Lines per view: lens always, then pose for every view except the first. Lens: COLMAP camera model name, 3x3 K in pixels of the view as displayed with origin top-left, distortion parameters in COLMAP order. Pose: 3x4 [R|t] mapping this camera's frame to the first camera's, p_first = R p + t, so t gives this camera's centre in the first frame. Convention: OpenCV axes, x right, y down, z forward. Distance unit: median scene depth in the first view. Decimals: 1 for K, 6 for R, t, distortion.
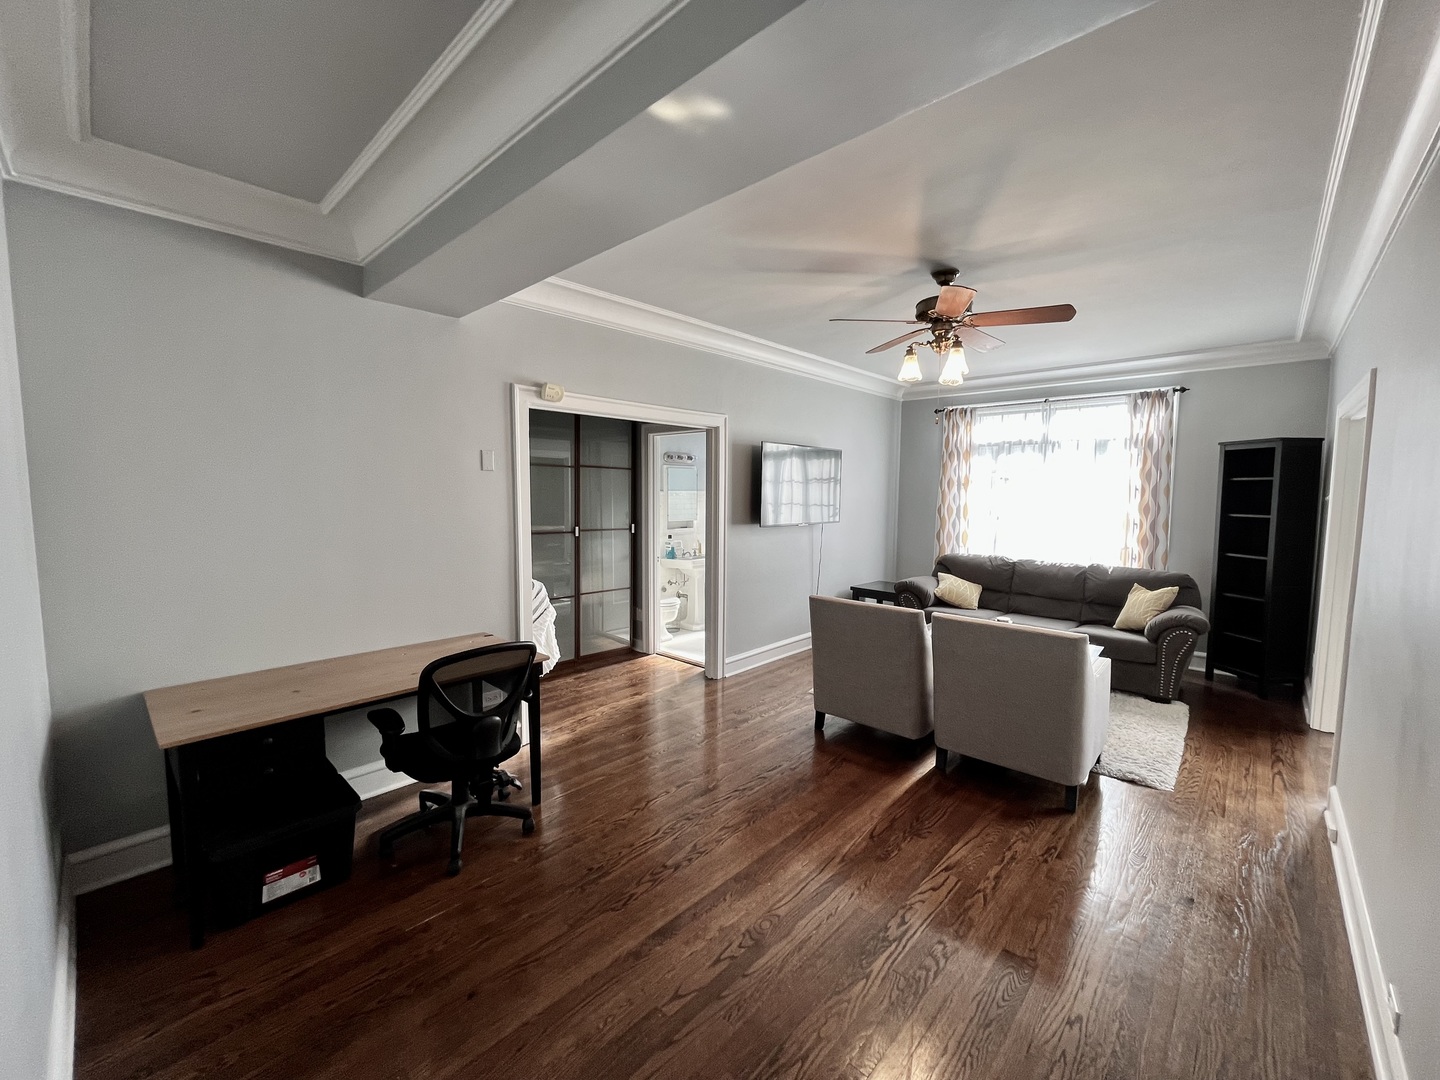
lens RADIAL K [[582.6, 0, 717.1], [0, 582.6, 535.9], [0, 0, 1]] dist [-0.000750, -0.000075]
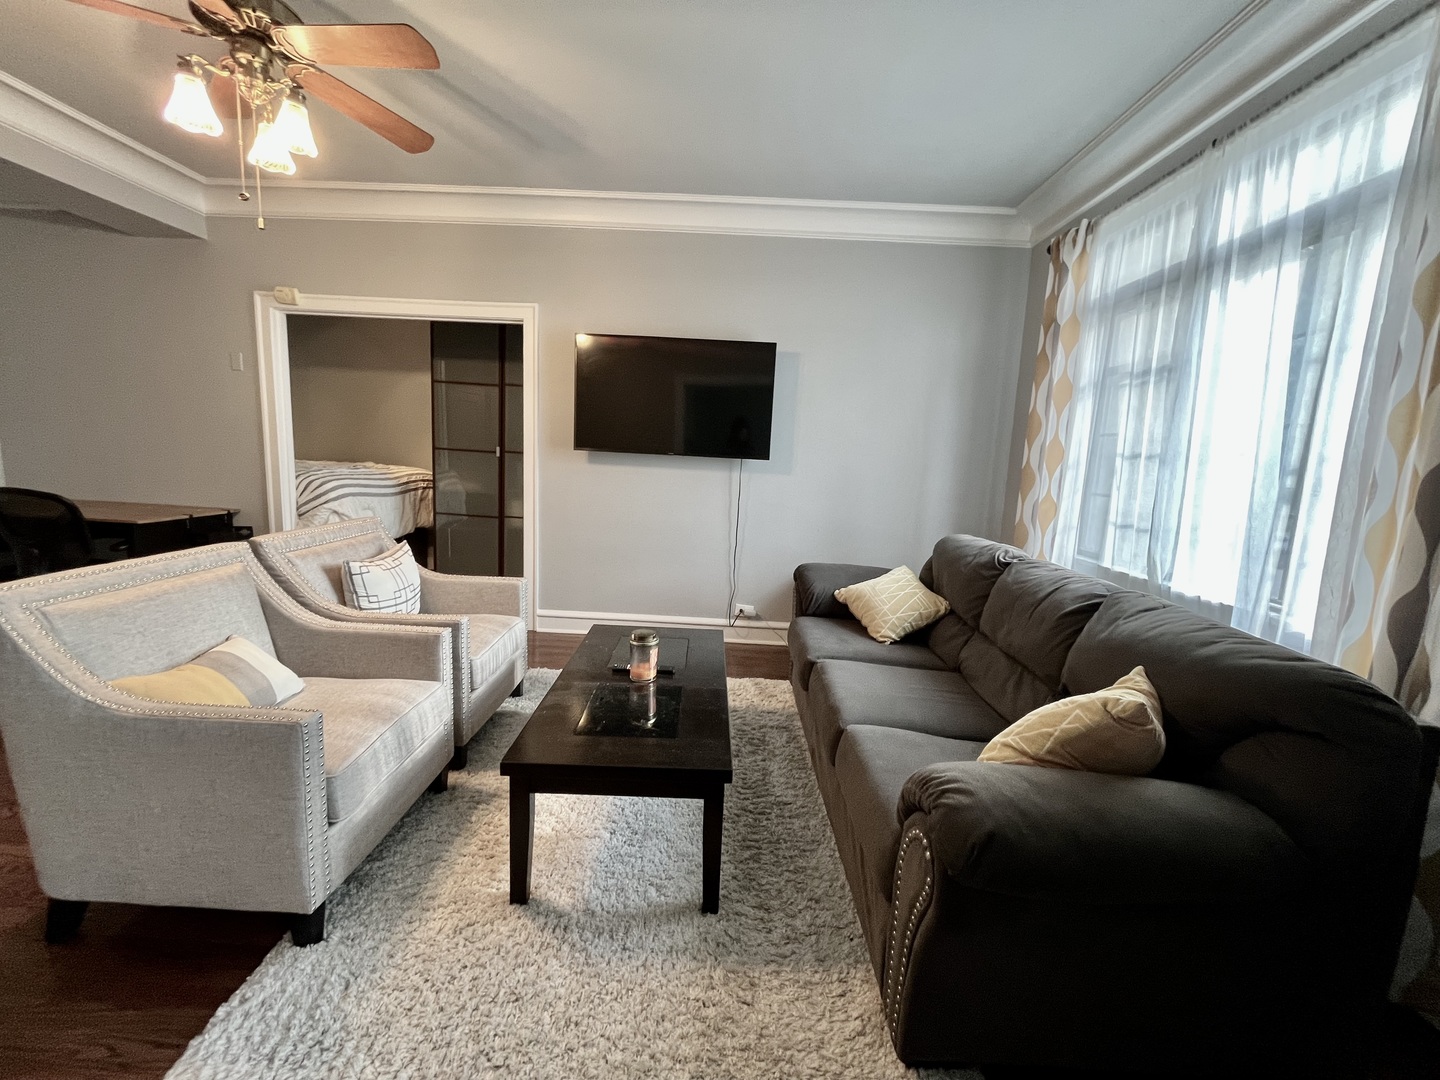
lens RADIAL K [[582.6, 0, 717.1], [0, 582.6, 535.9], [0, 0, 1]] dist [-0.000750, -0.000075]
pose [[0.660887, 0.129805, -0.739175, 0.923873], [-0.104711, 0.991243, 0.080449, 0.019146], [0.743145, 0.024232, 0.668692, 0.757150]]
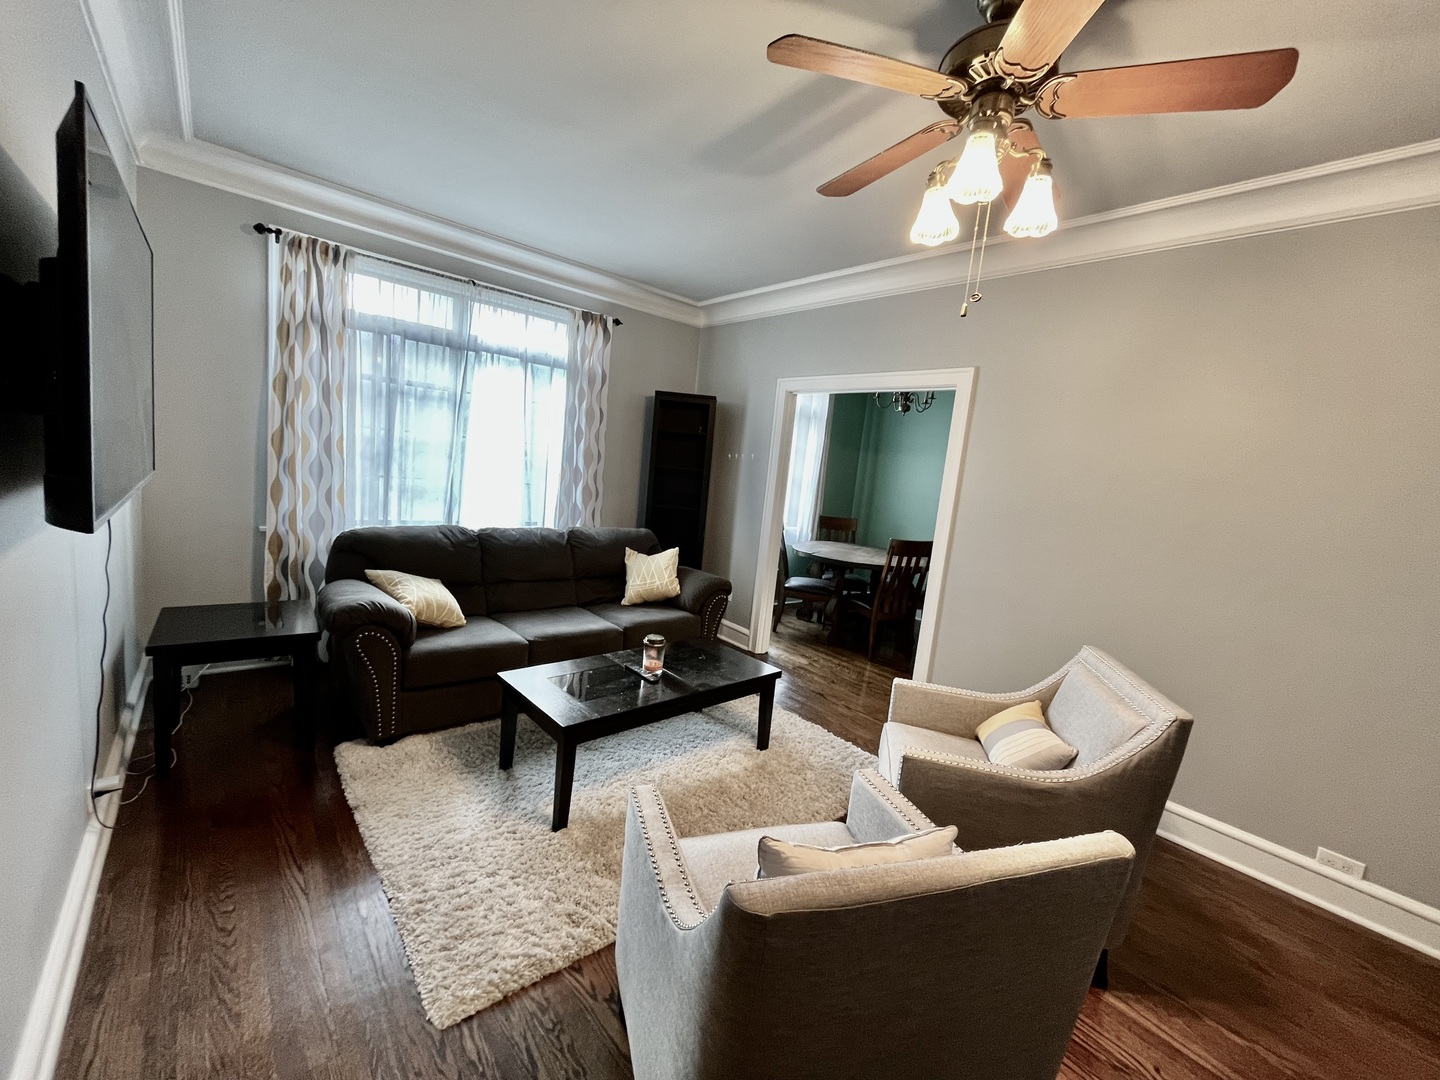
lens RADIAL K [[582.6, 0, 717.1], [0, 582.6, 535.9], [0, 0, 1]] dist [-0.000750, -0.000075]
pose [[0.110792, -0.112899, 0.987410, -0.117373], [-0.022251, 0.992996, 0.116034, -0.042426], [-0.993595, -0.034826, 0.107504, 0.918660]]
